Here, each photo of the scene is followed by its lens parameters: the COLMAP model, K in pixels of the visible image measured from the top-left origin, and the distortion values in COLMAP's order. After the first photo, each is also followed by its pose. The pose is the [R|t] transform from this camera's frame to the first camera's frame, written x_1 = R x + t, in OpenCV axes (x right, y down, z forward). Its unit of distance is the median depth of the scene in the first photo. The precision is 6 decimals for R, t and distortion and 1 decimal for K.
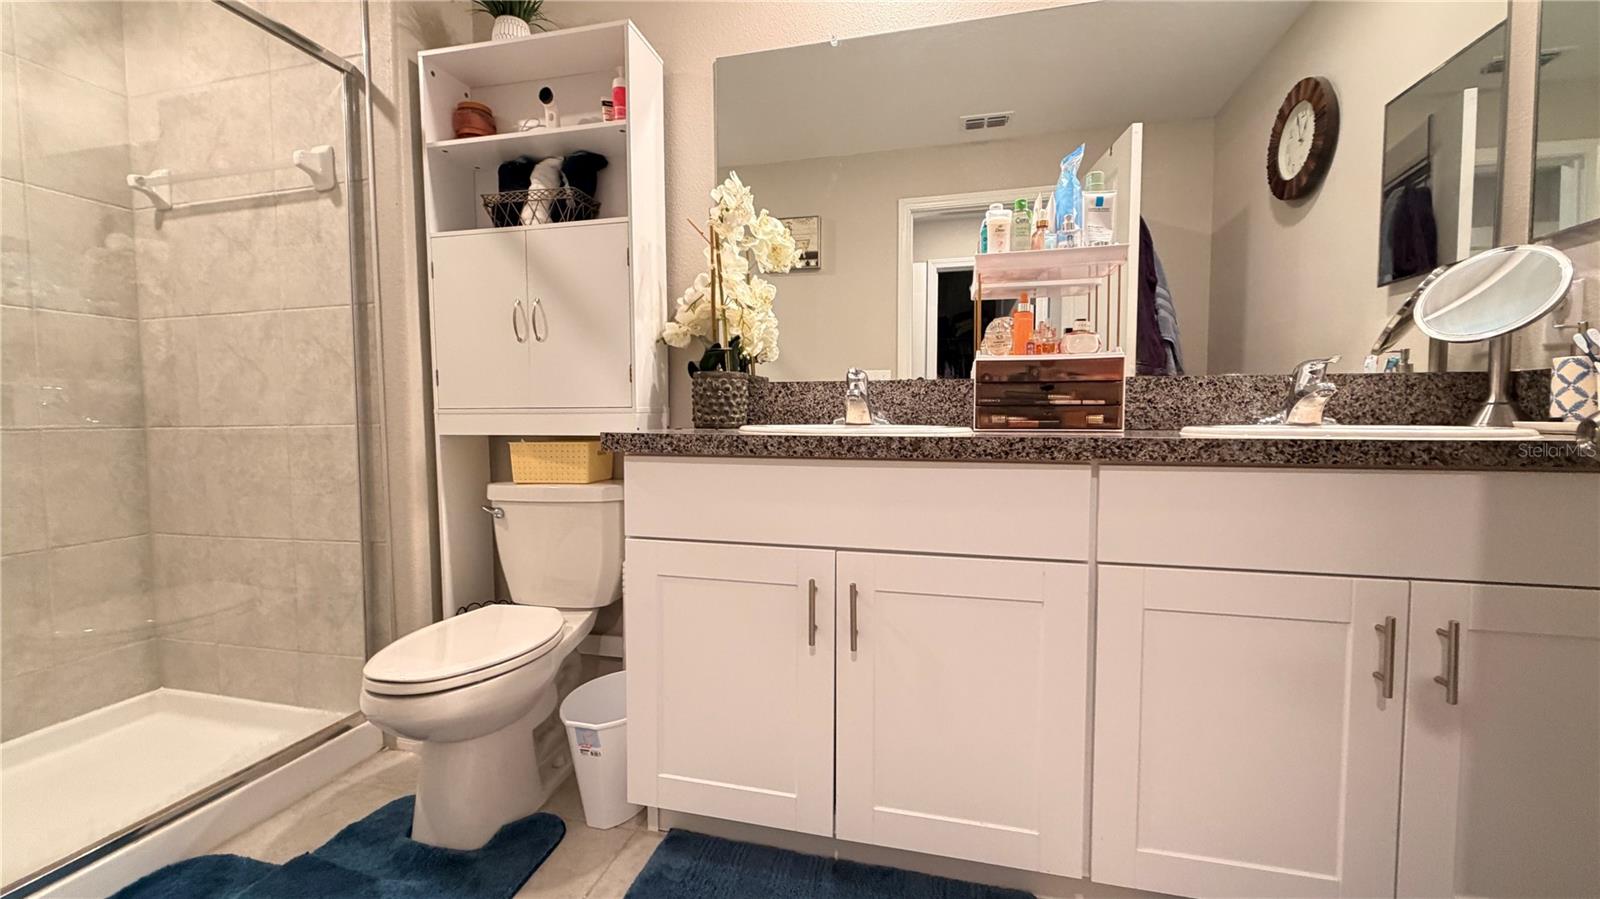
lens RADIAL K [[636.5, 0, 795.1], [0, 636.5, 445.9], [0, 0, 1]] dist [-0.001537, 0.000483]
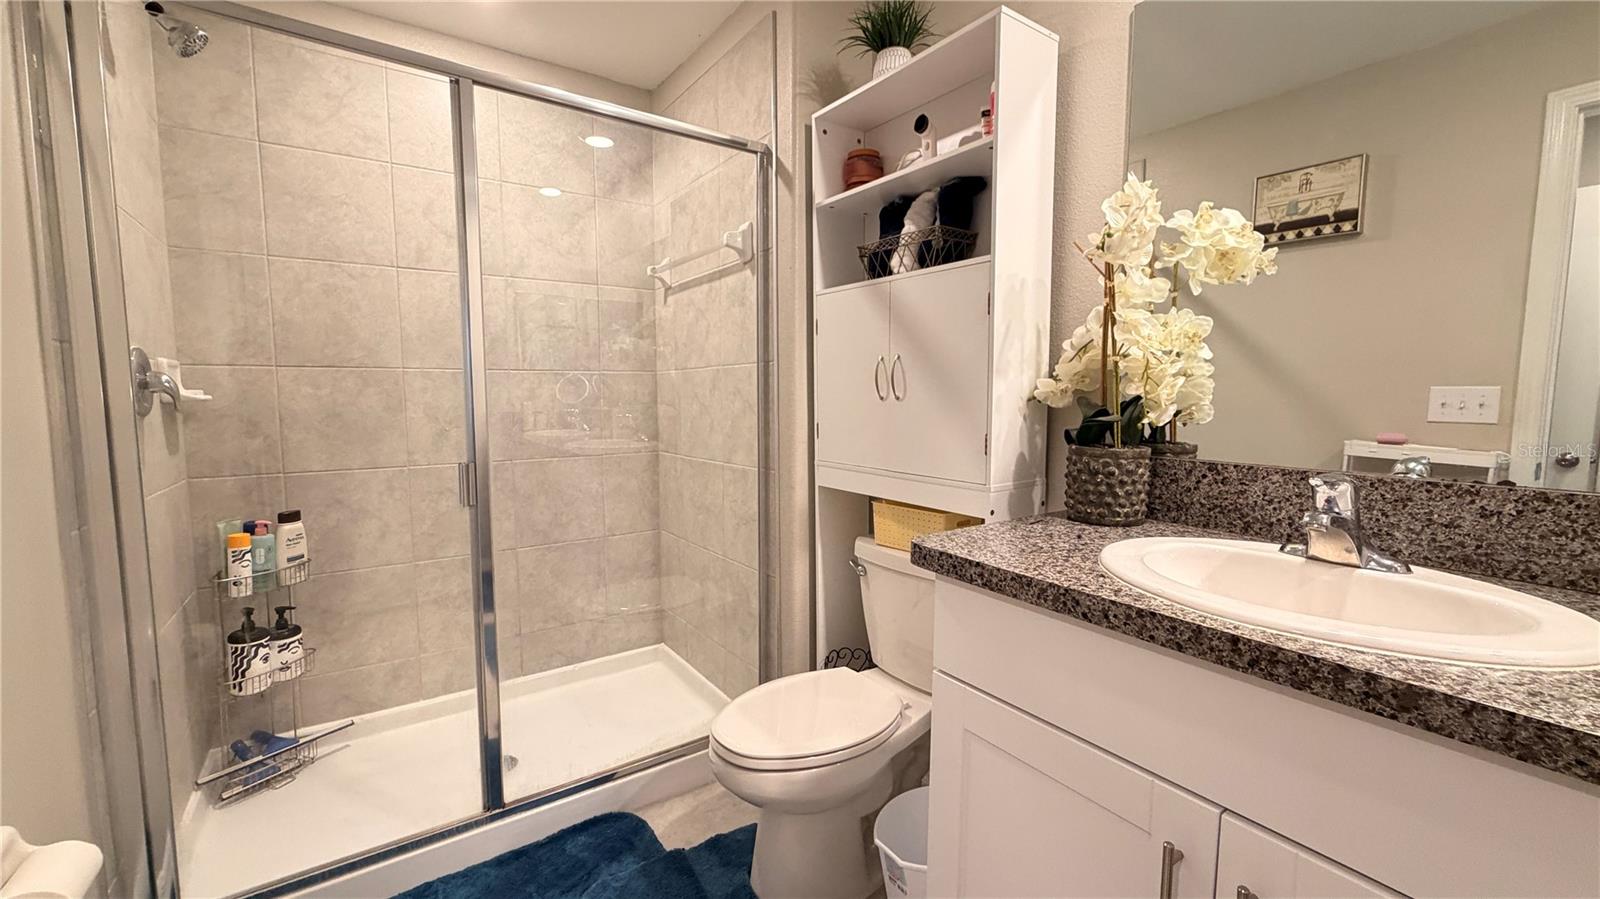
lens RADIAL K [[636.5, 0, 796.5], [0, 636.5, 444.6], [0, 0, 1]] dist [-0.001537, 0.000483]
pose [[0.750184, 0.061422, -0.658370, 0.095883], [-0.036423, 0.998003, 0.051605, -0.138833], [0.660225, -0.014734, 0.750923, 0.201325]]
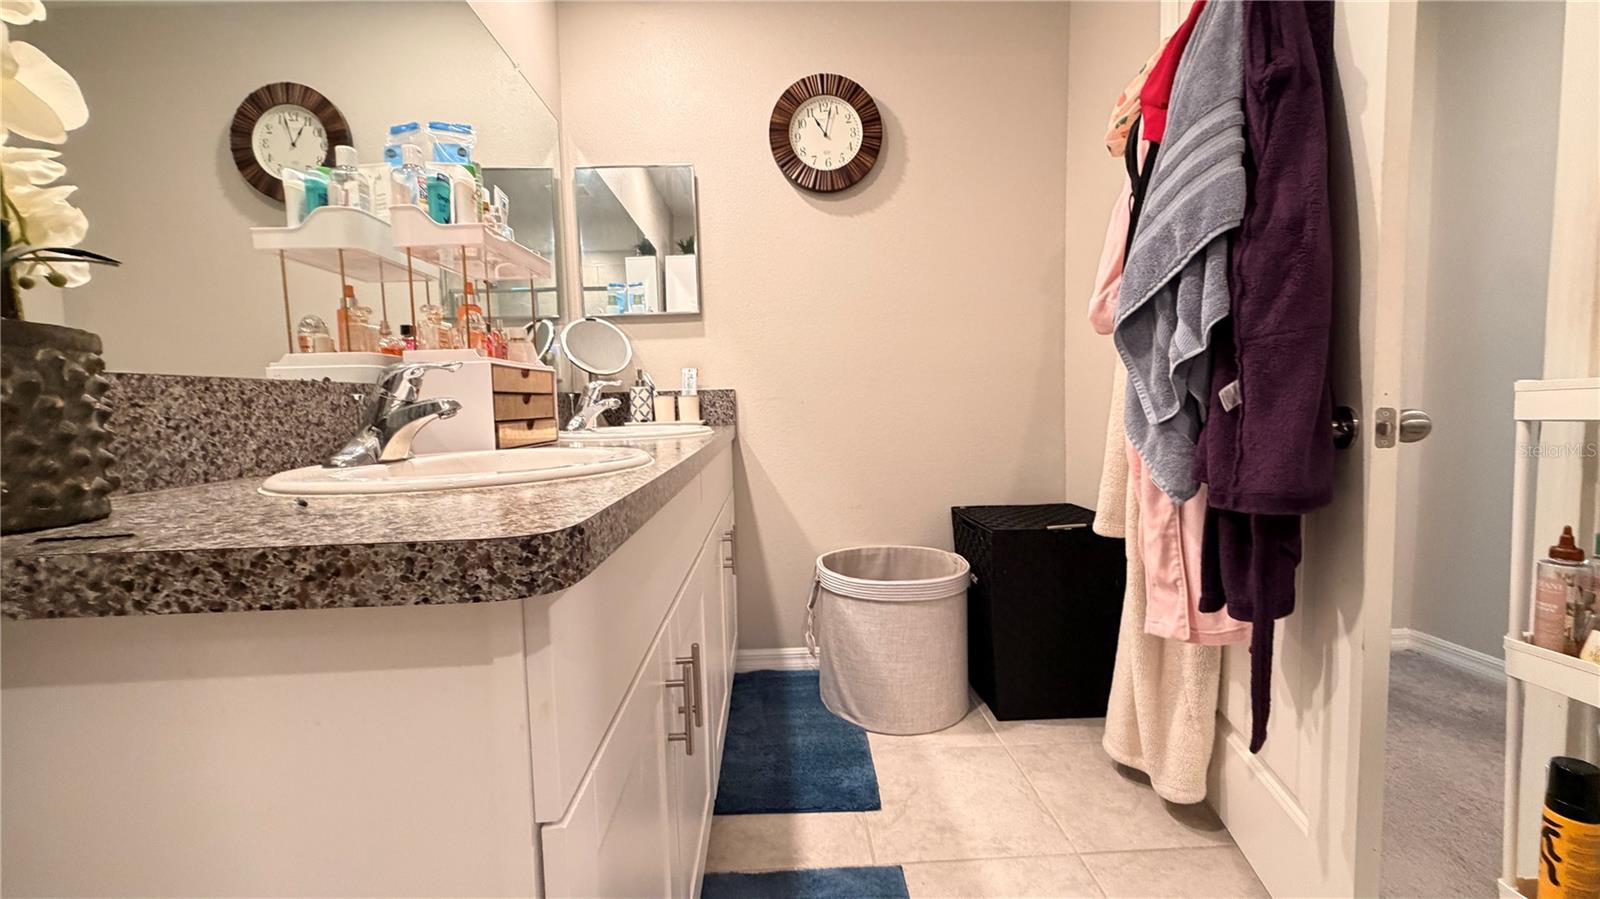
lens RADIAL K [[636.5, 0, 796.4], [0, 636.5, 445.8], [0, 0, 1]] dist [-0.001537, 0.000483]
pose [[-0.272754, -0.054554, 0.960536, -0.468831], [0.080511, 0.993595, 0.079294, -0.055181], [-0.958709, 0.098961, -0.266615, 0.720805]]
